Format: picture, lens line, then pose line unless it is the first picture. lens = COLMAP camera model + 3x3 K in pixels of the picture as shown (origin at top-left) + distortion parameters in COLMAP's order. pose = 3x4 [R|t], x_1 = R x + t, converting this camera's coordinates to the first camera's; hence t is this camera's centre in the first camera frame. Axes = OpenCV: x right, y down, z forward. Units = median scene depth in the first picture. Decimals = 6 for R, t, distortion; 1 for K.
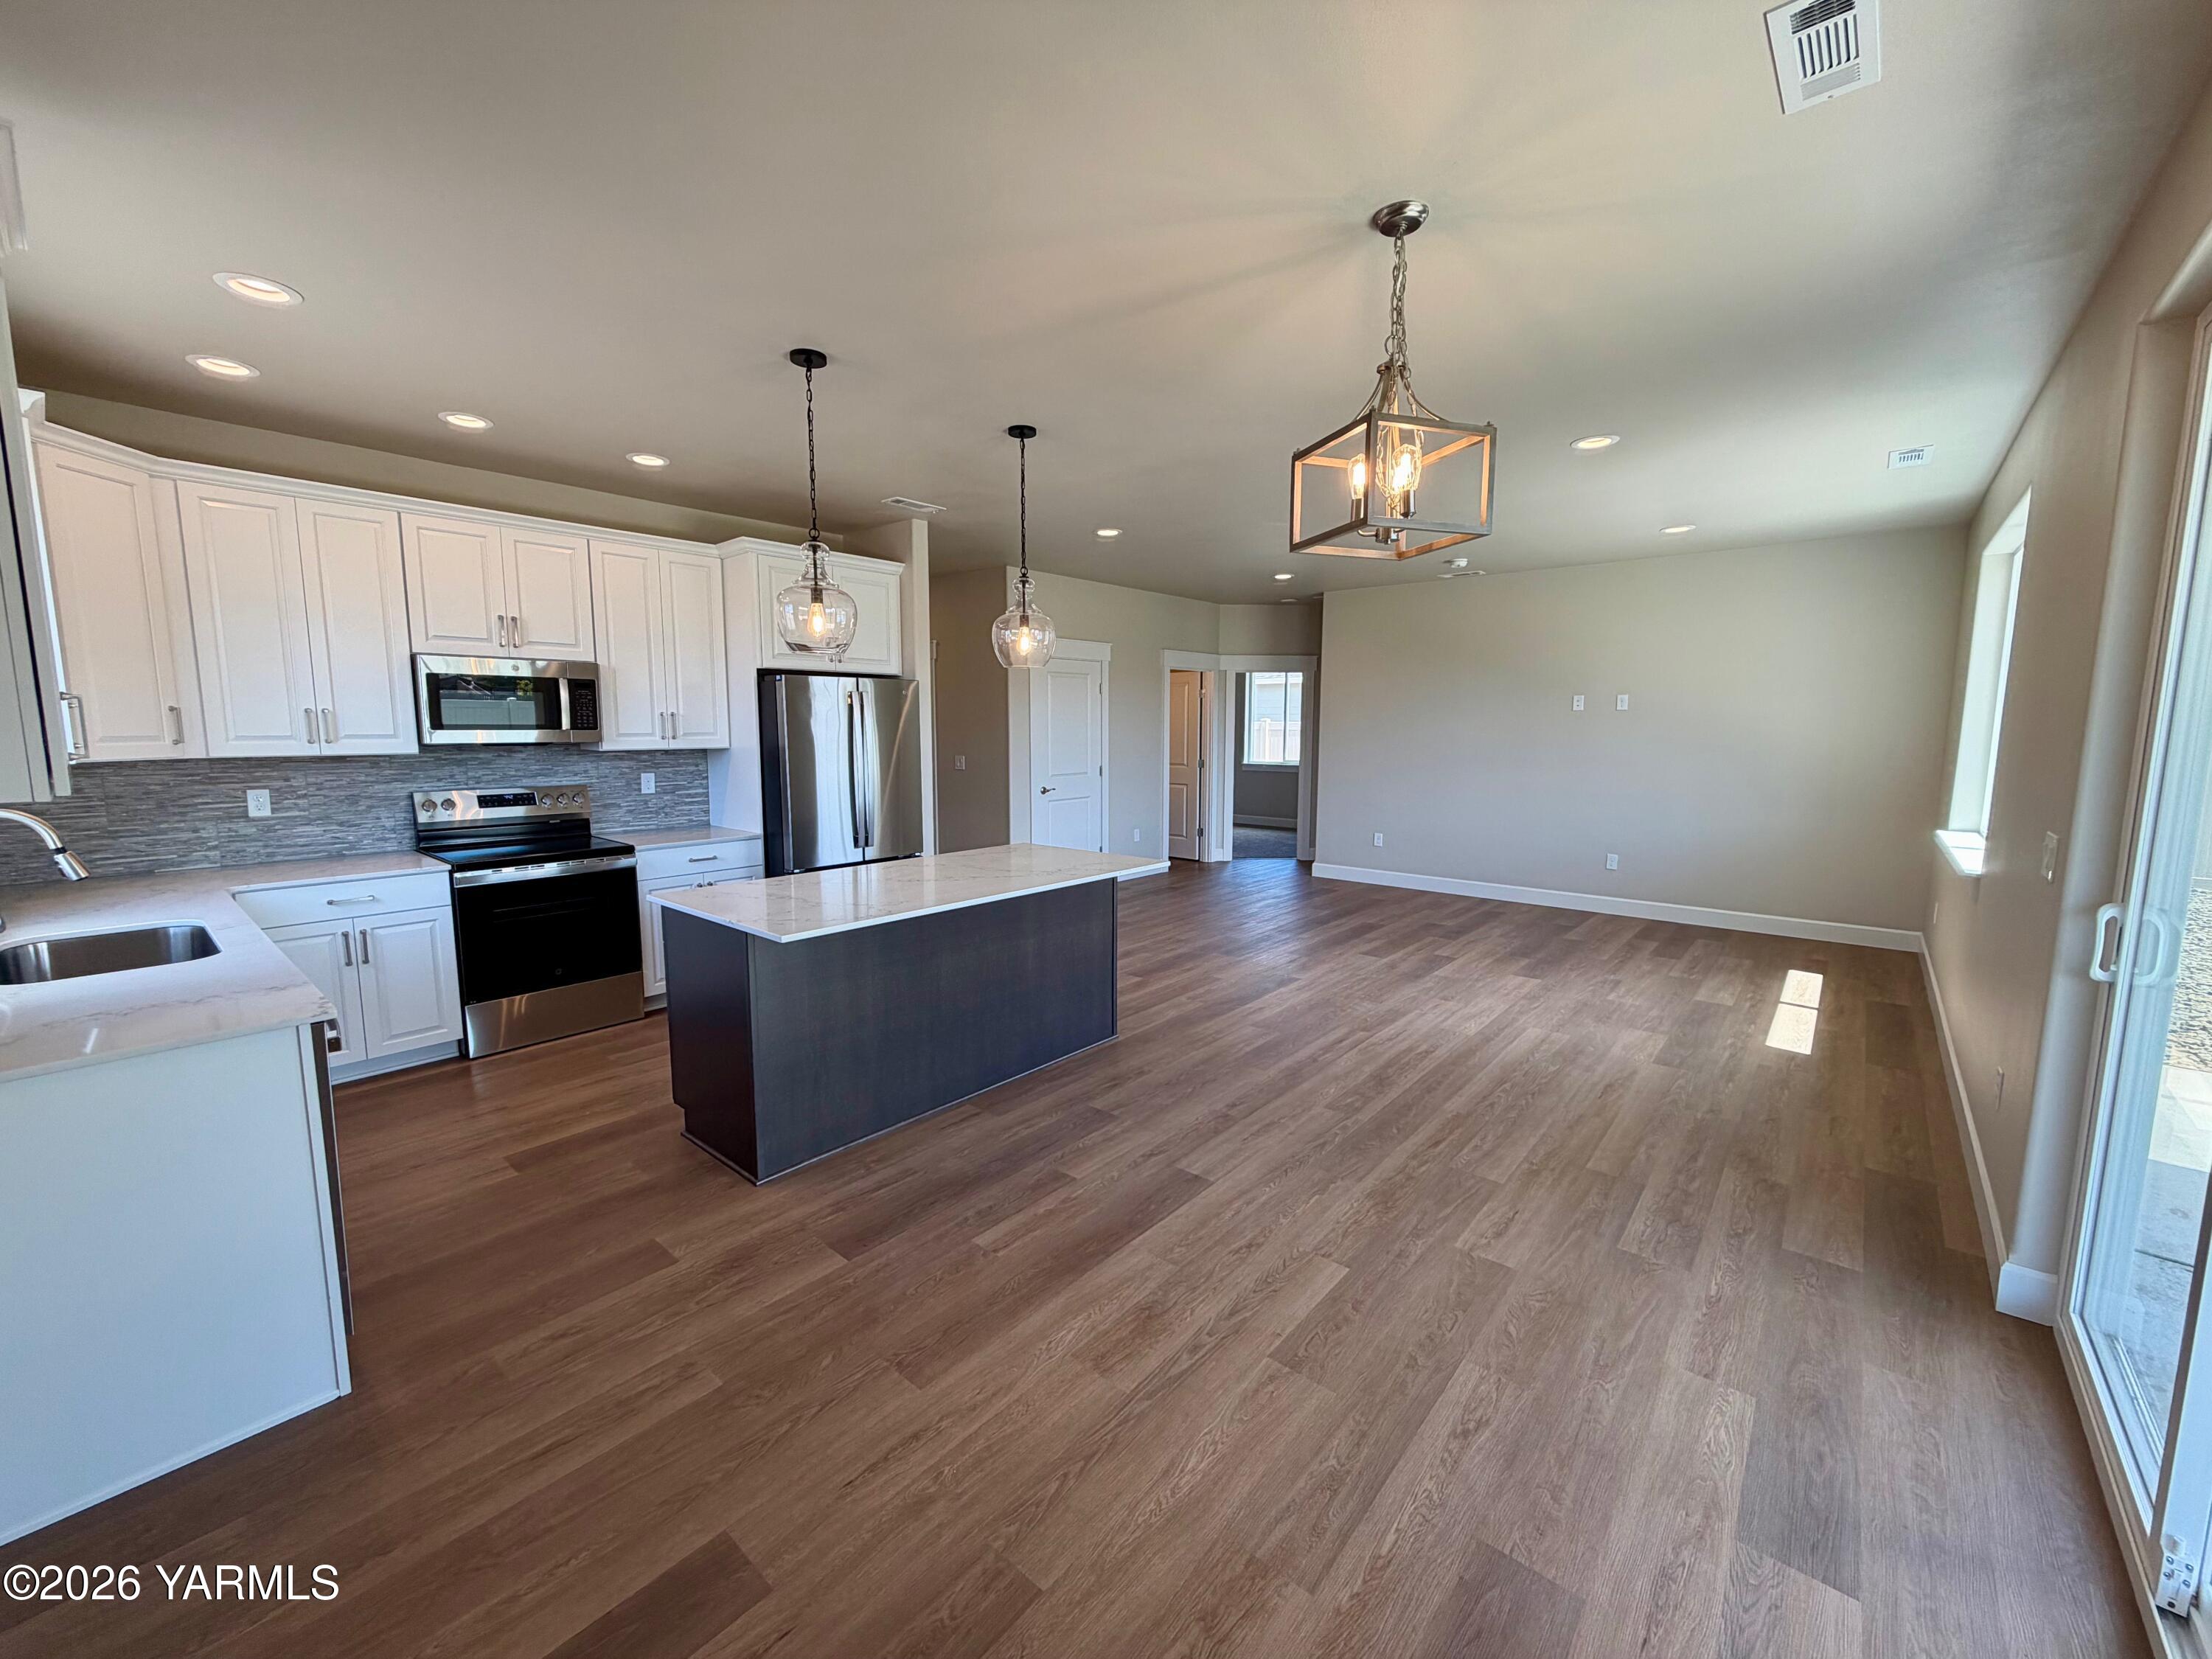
lens RADIAL K [[882.9, 0, 1102.5], [0, 882.9, 828.4], [0, 0, 1]] dist [0.001286, 0.000029]
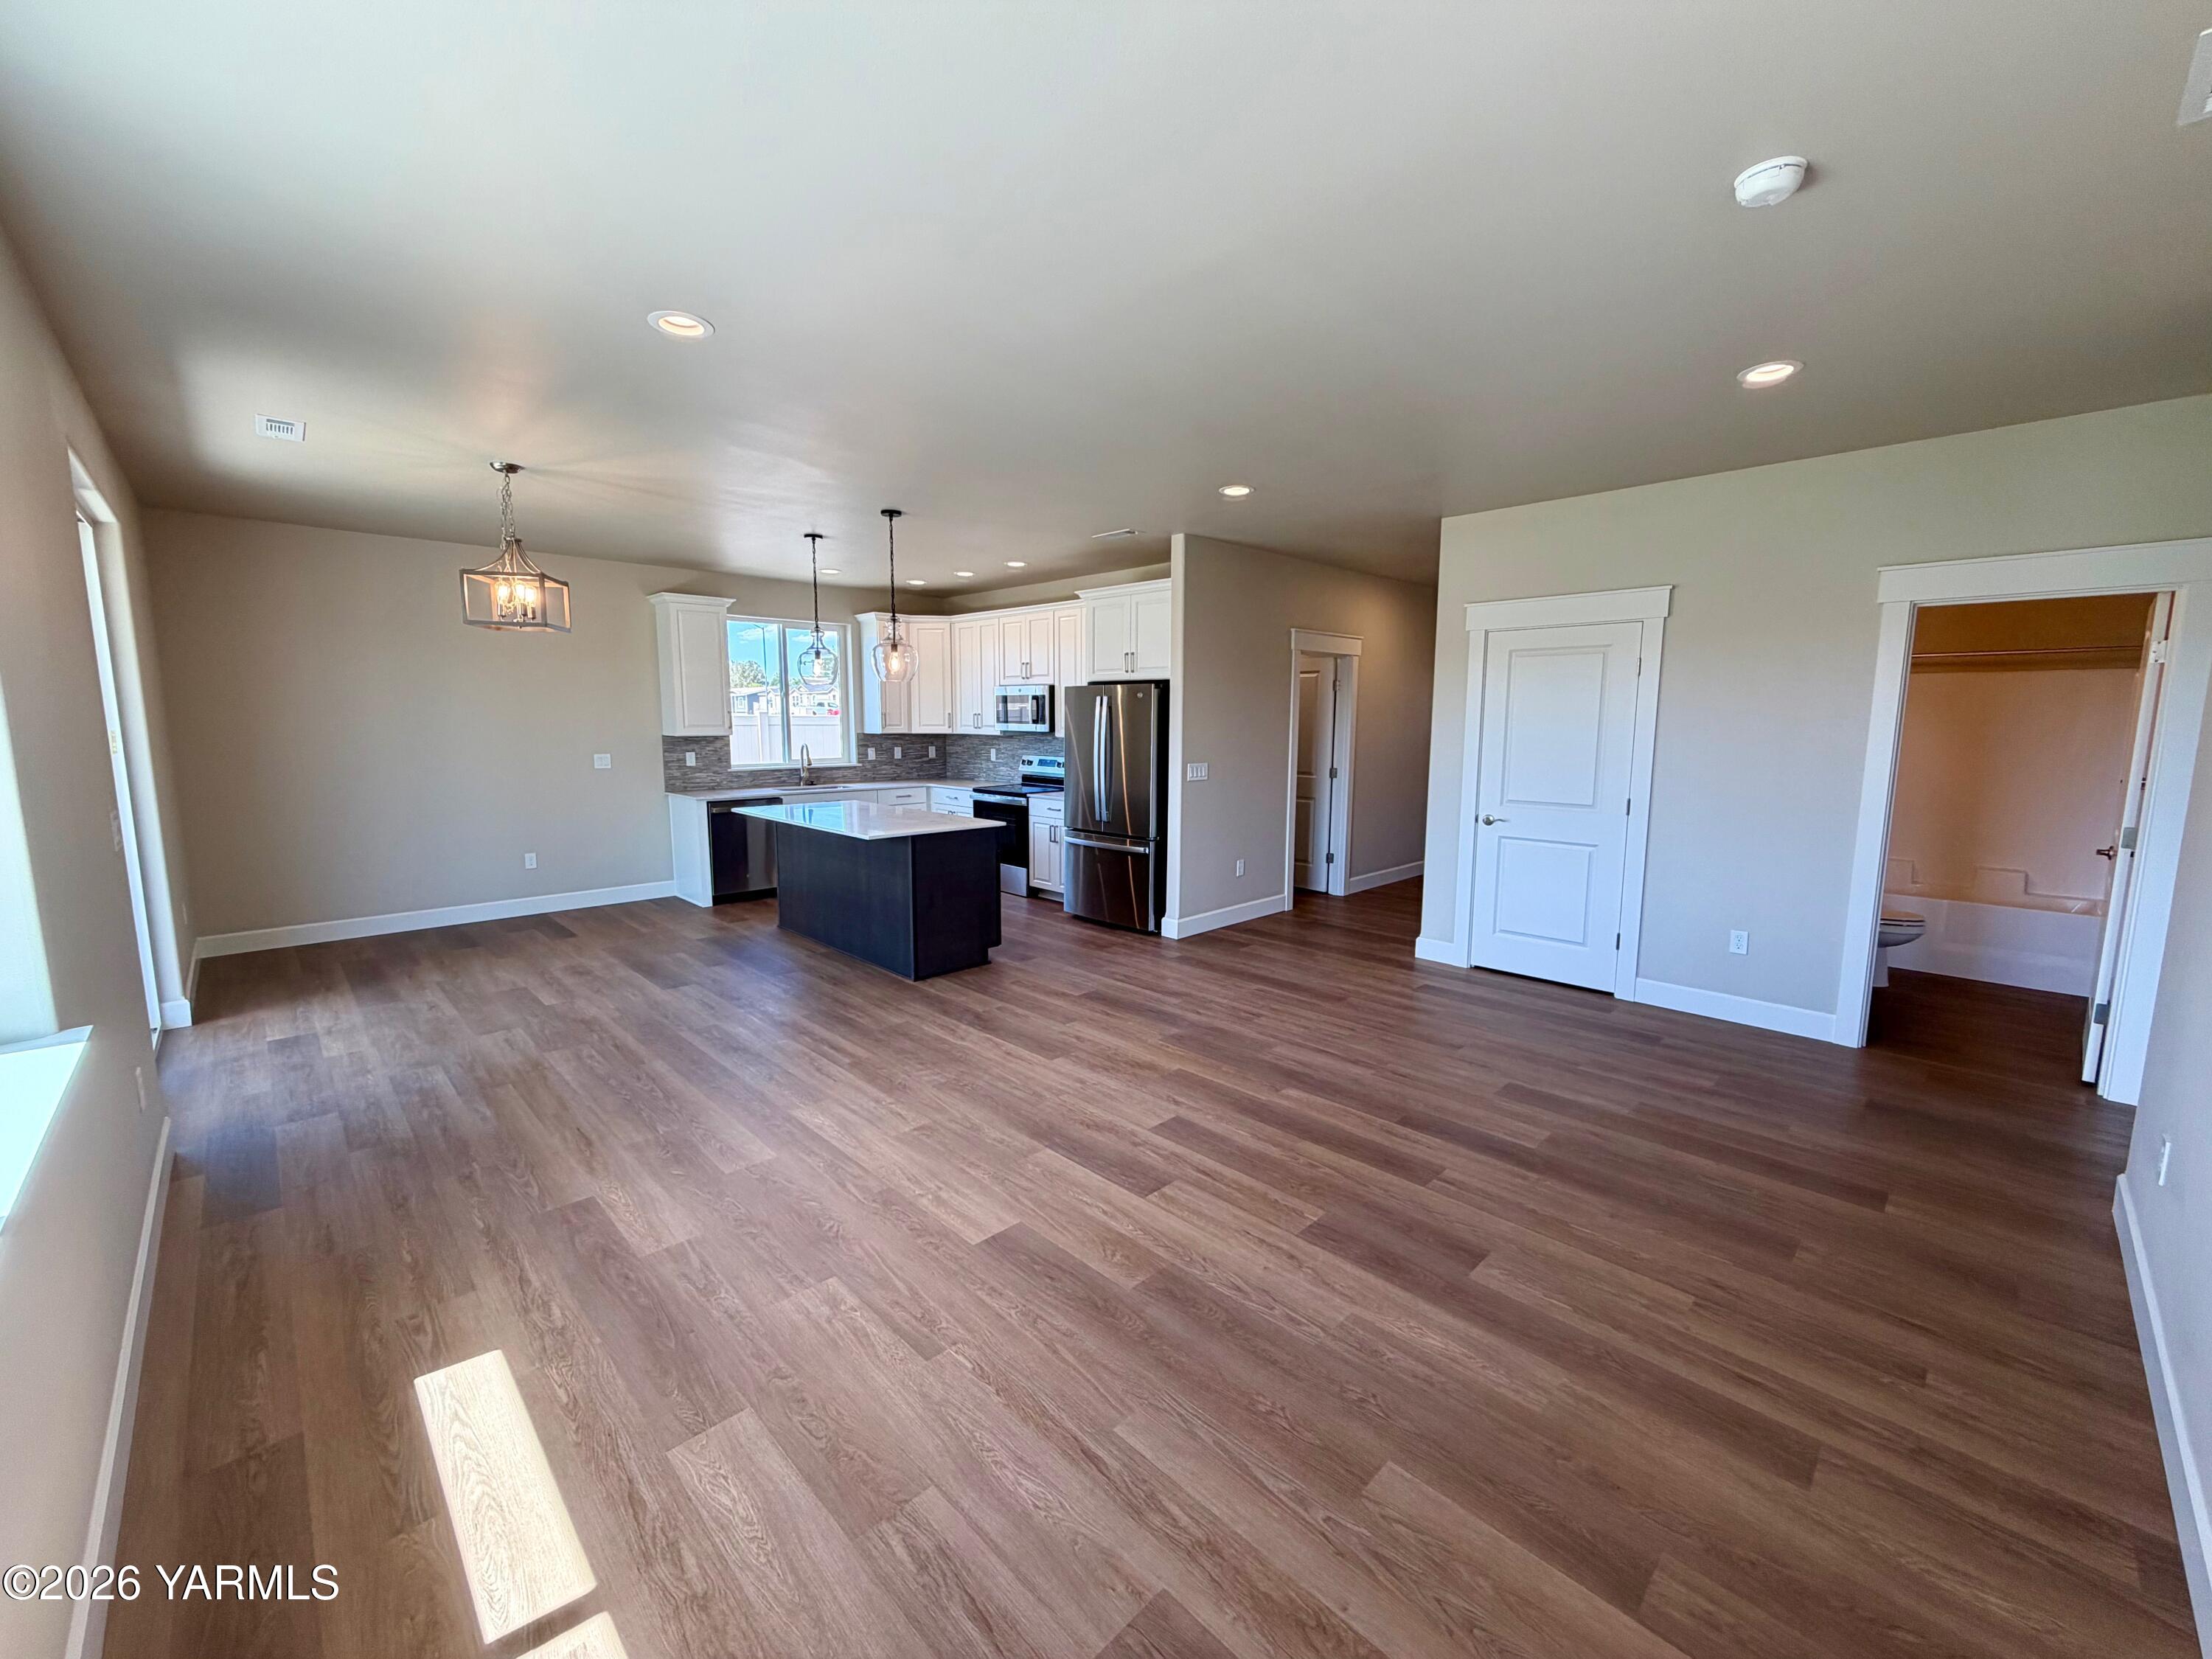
lens RADIAL K [[882.9, 0, 1102.5], [0, 882.9, 828.4], [0, 0, 1]] dist [0.001286, 0.000029]
pose [[-0.088533, 0.124236, -0.988295, 1.226469], [-0.123800, 0.983126, 0.134676, -0.173604], [0.988350, 0.134275, -0.071659, 1.382602]]
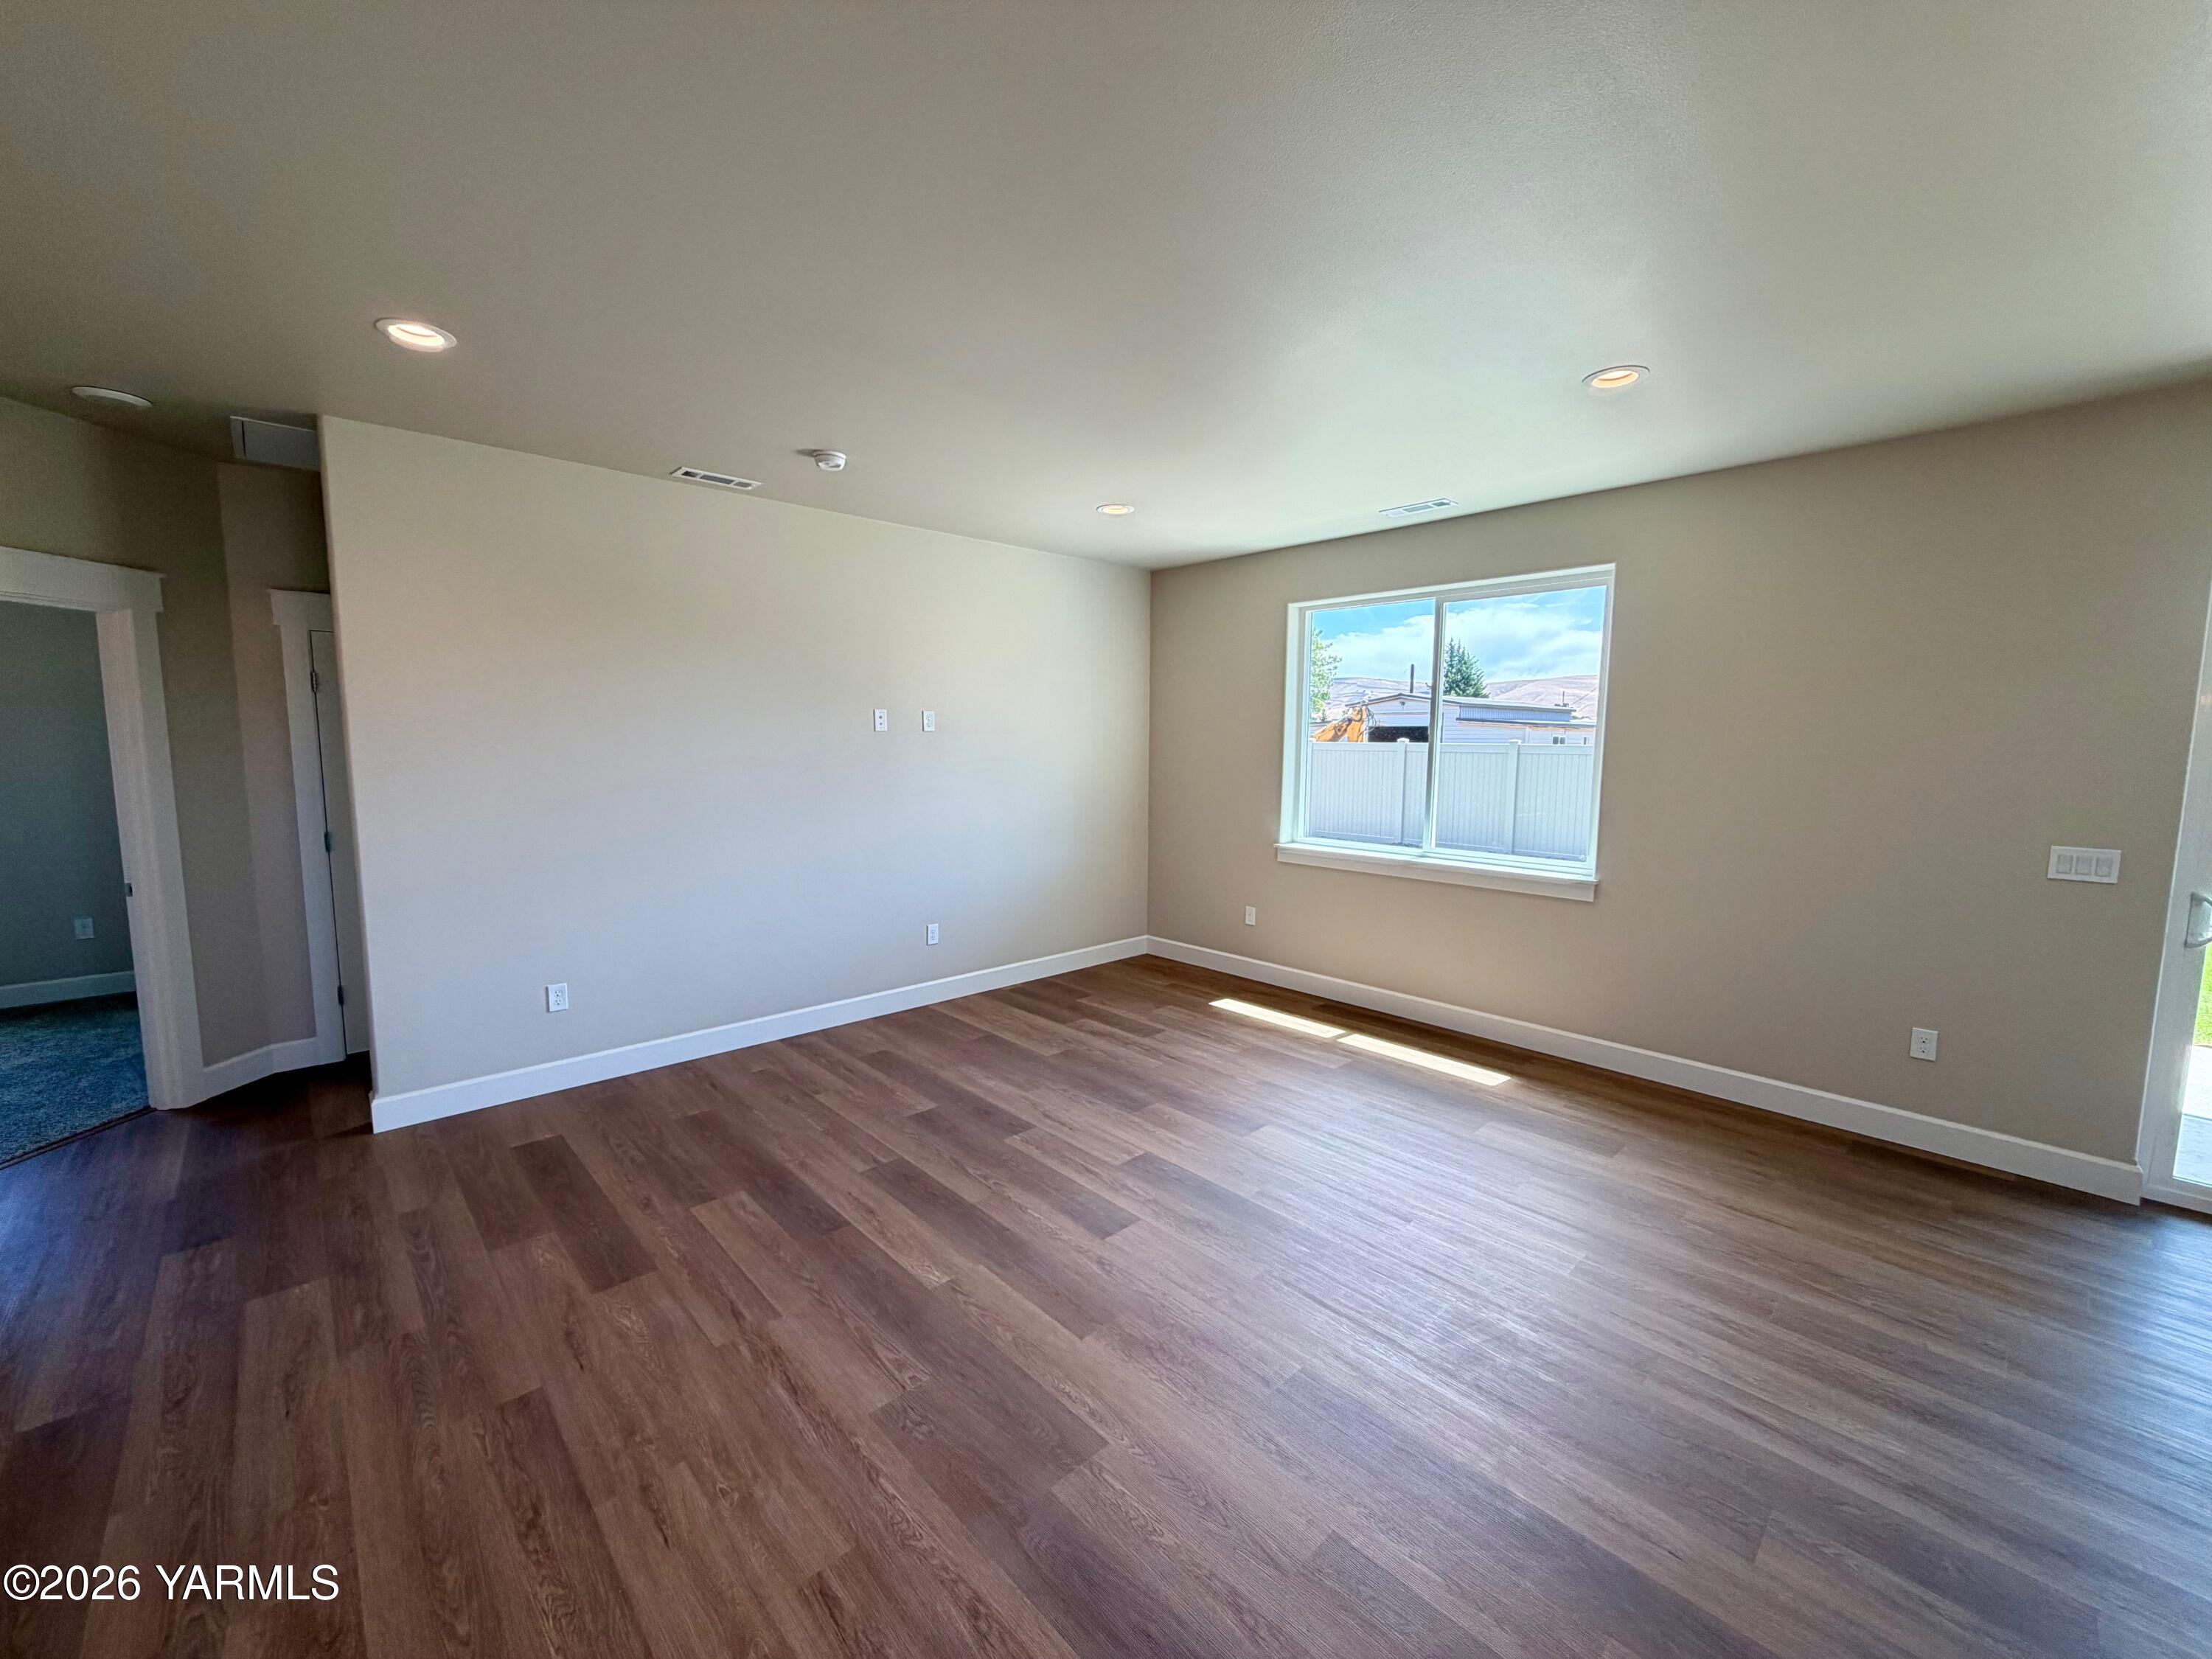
lens RADIAL K [[882.9, 0, 1102.5], [0, 882.9, 828.4], [0, 0, 1]] dist [0.001286, 0.000029]
pose [[0.106731, -0.106995, 0.988514, -0.234051], [0.113496, 0.989006, 0.094794, -0.181498], [-0.987789, 0.102075, 0.117701, 1.316351]]
